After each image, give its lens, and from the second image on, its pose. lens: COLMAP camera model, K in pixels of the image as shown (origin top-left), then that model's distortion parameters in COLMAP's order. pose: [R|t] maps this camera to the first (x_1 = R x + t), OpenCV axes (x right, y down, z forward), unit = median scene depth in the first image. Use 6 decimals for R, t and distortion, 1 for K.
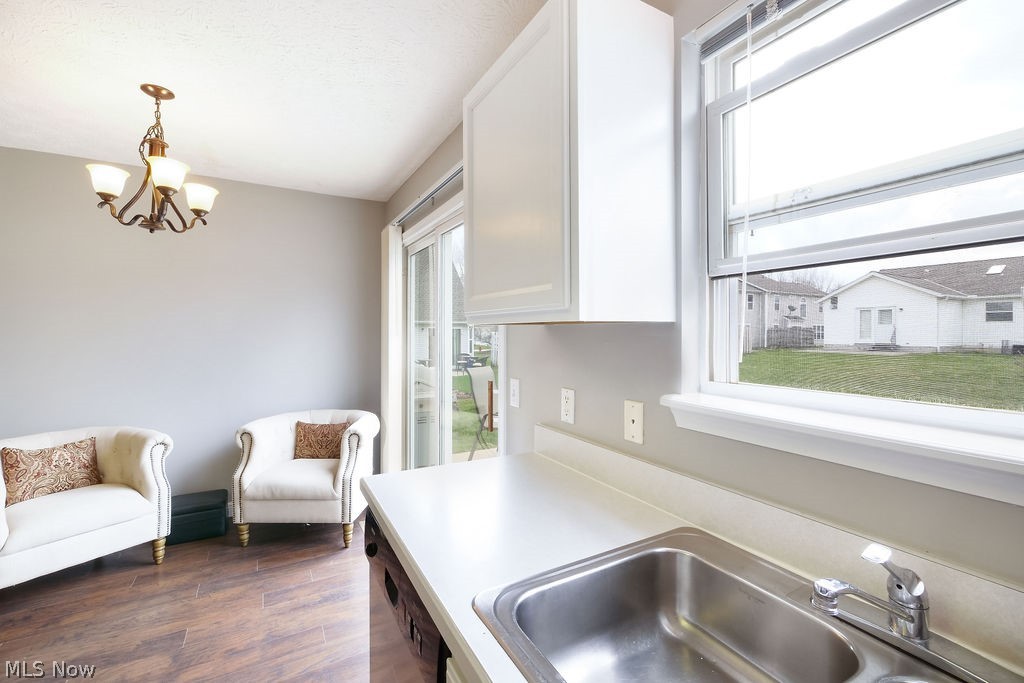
lens RADIAL K [[438.3, 0, 519.1], [0, 438.3, 334.5], [0, 0, 1]] dist [-0.001947, -0.000315]
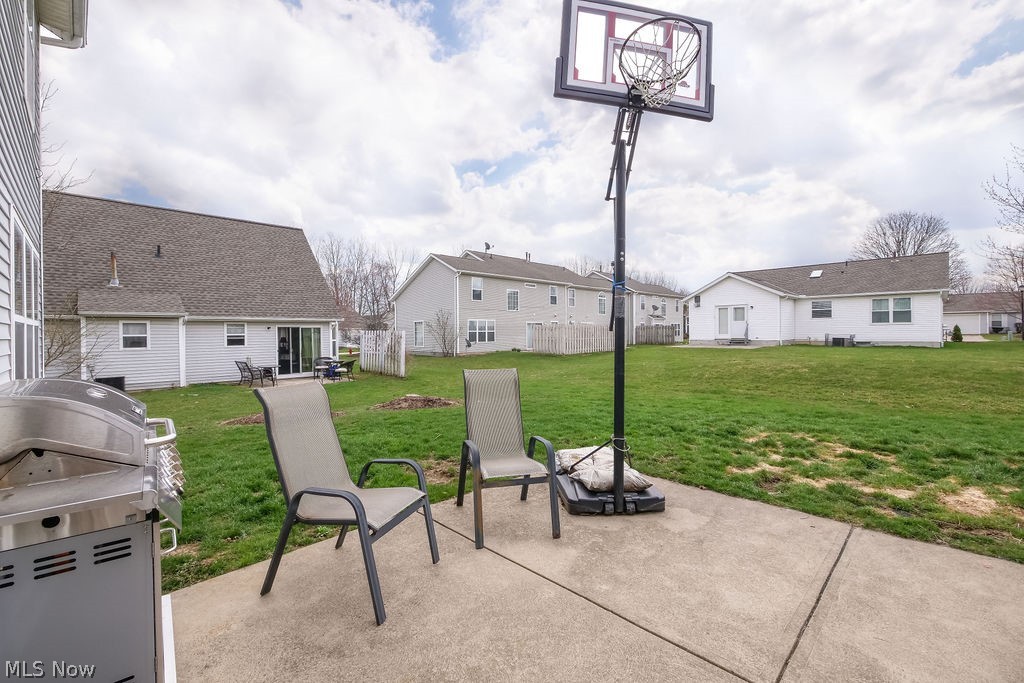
lens RADIAL K [[432.9, 0, 512.0], [0, 432.9, 341.5], [0, 0, 1]] dist [0.003185, -0.000135]
pose [[0.965900, -0.016246, 0.258406, 0.045041], [0.012696, 0.999801, 0.015400, 0.043777], [-0.258605, -0.011594, 0.965914, 0.955869]]
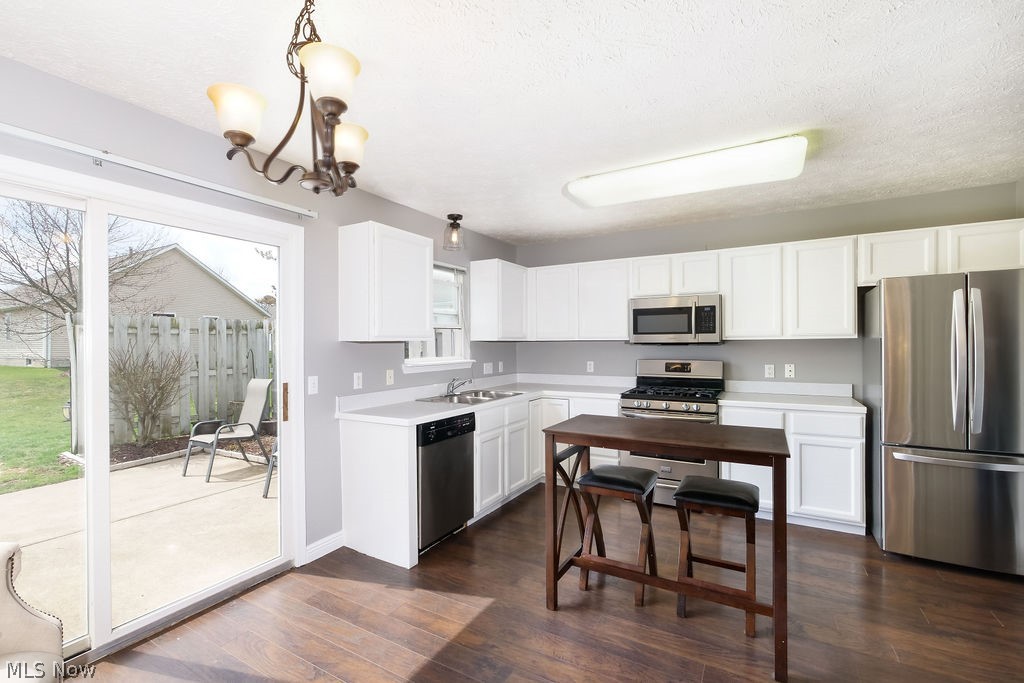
lens RADIAL K [[441.9, 0, 506.9], [0, 441.9, 343.2], [0, 0, 1]] dist [-0.000992, 0.000052]
pose [[-0.497563, 0.001193, 0.867427, -1.148384], [0.011894, 0.999914, 0.005448, -0.009124], [-0.867346, 0.013028, -0.497535, 0.801853]]
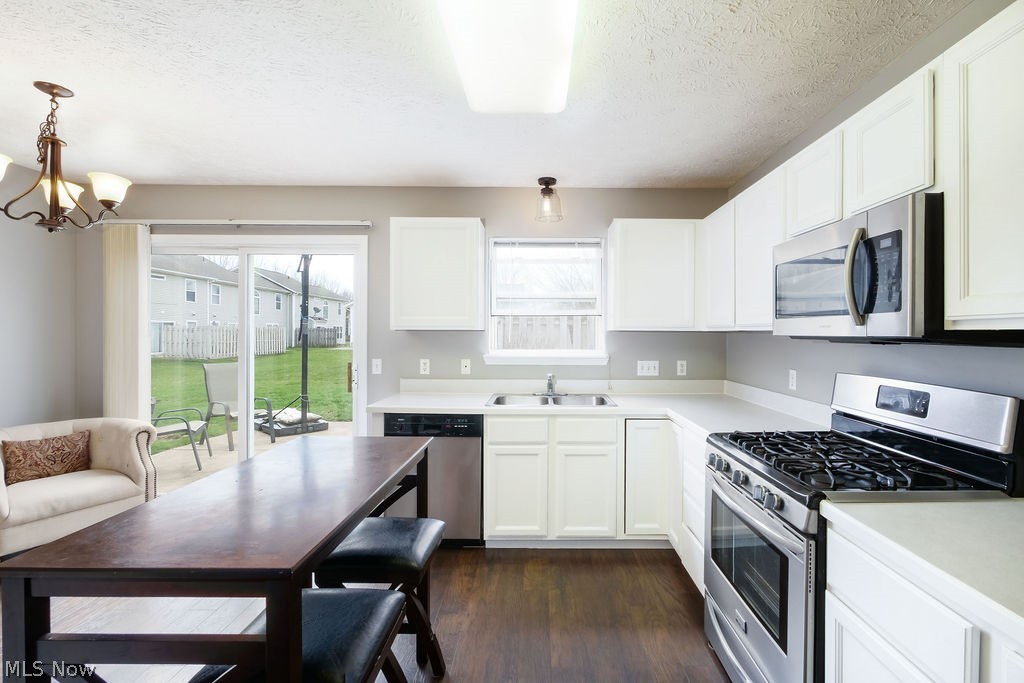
lens RADIAL K [[442.9, 0, 546.2], [0, 442.9, 332.0], [0, 0, 1]] dist [0.000305, 0.000197]
pose [[0.487574, 0.002980, 0.873076, -0.869956], [0.001707, 0.999989, -0.004366, -0.000659], [-0.873080, 0.003619, 0.487564, -0.352443]]
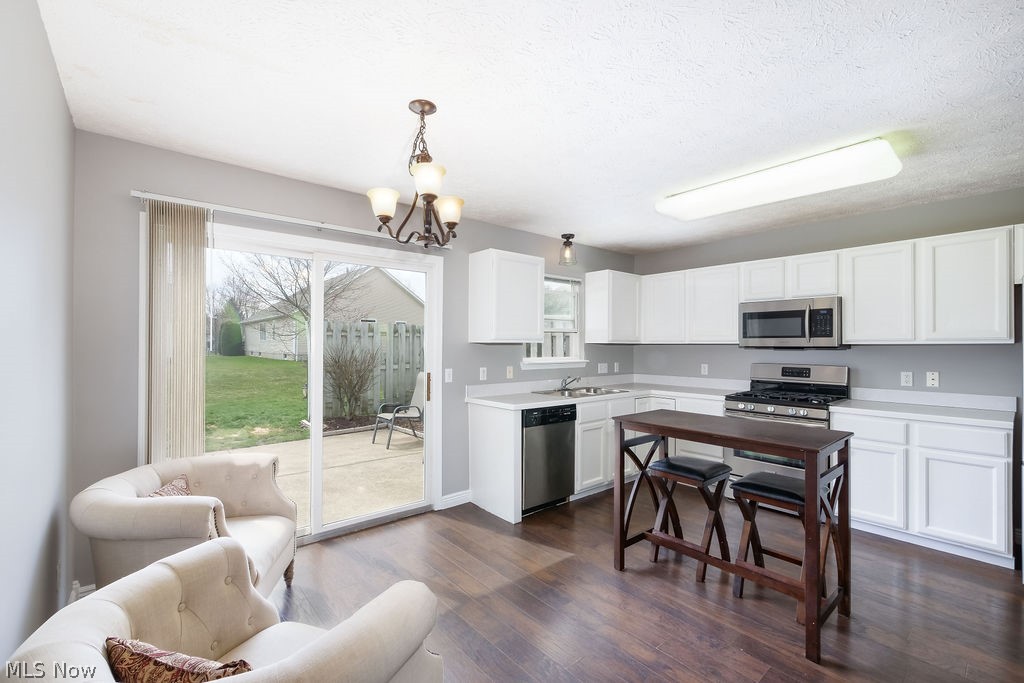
lens RADIAL K [[432.9, 0, 512.0], [0, 432.9, 341.5], [0, 0, 1]] dist [0.003185, -0.000135]
pose [[-0.176584, 0.006645, 0.984263, -1.385608], [0.003272, 0.999976, -0.006164, -0.007136], [-0.984280, 0.002132, -0.176601, 0.724931]]
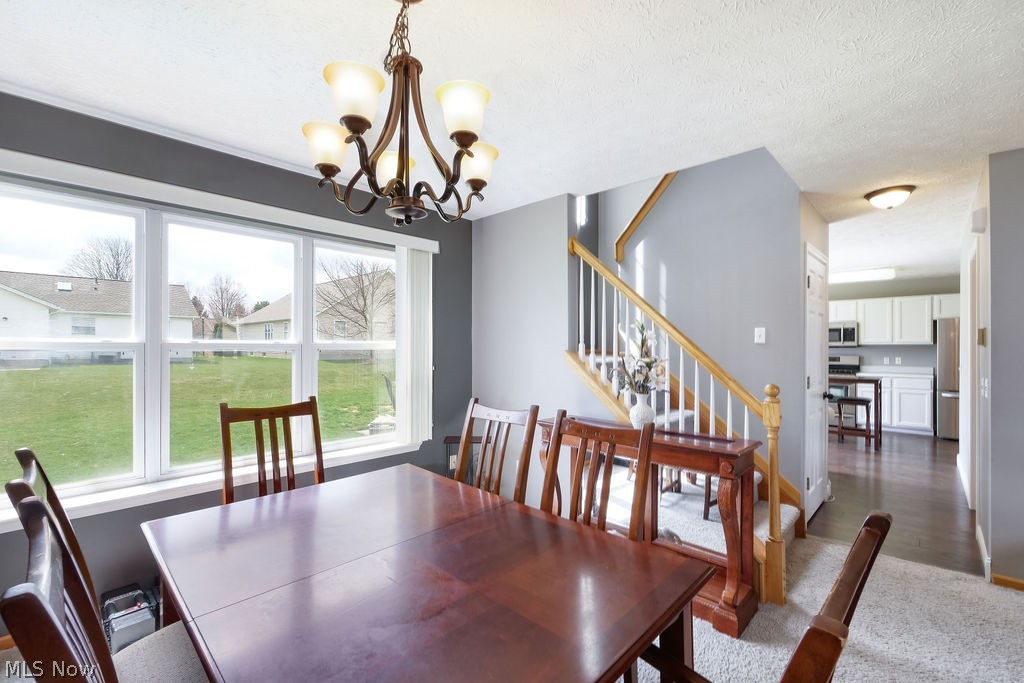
lens RADIAL K [[432.9, 0, 512.0], [0, 432.9, 341.5], [0, 0, 1]] dist [0.003185, -0.000135]
pose [[-0.286227, 0.006409, 0.958140, -2.291878], [0.004296, 0.999976, -0.005406, -0.019353], [-0.958152, 0.002569, -0.286248, 2.424241]]
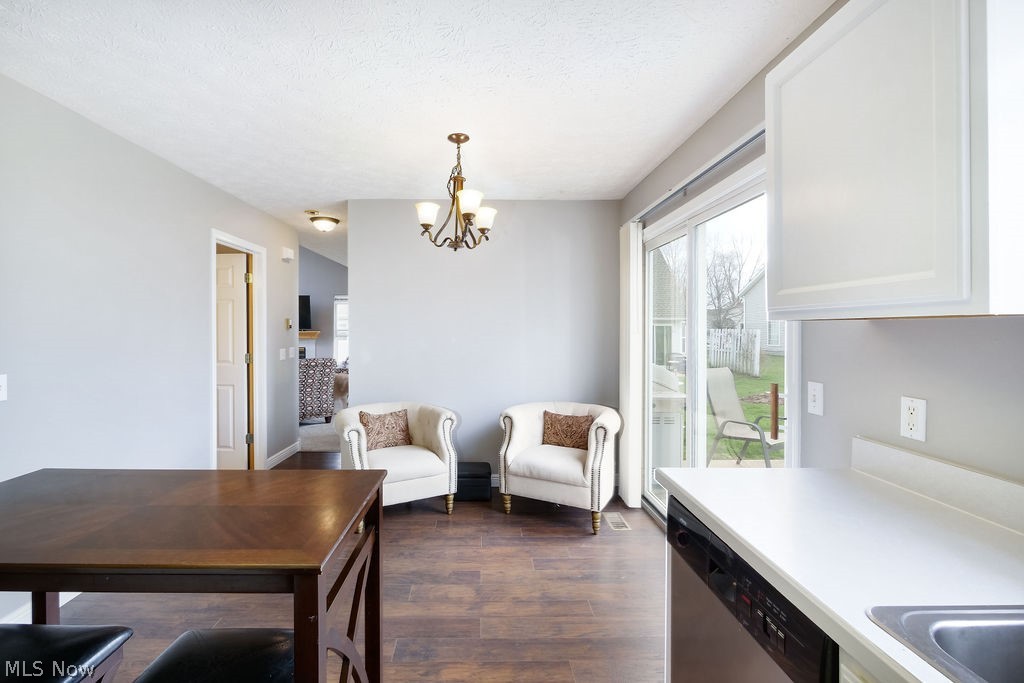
lens RADIAL K [[449.5, 0, 484.7], [0, 449.5, 335.1], [0, 0, 1]] dist [-0.000692, 0.000002]
pose [[0.870803, 0.003482, -0.491620, -0.097581], [-0.000314, 0.999979, 0.006527, 0.001247], [0.491632, -0.005530, 0.870785, -0.068688]]
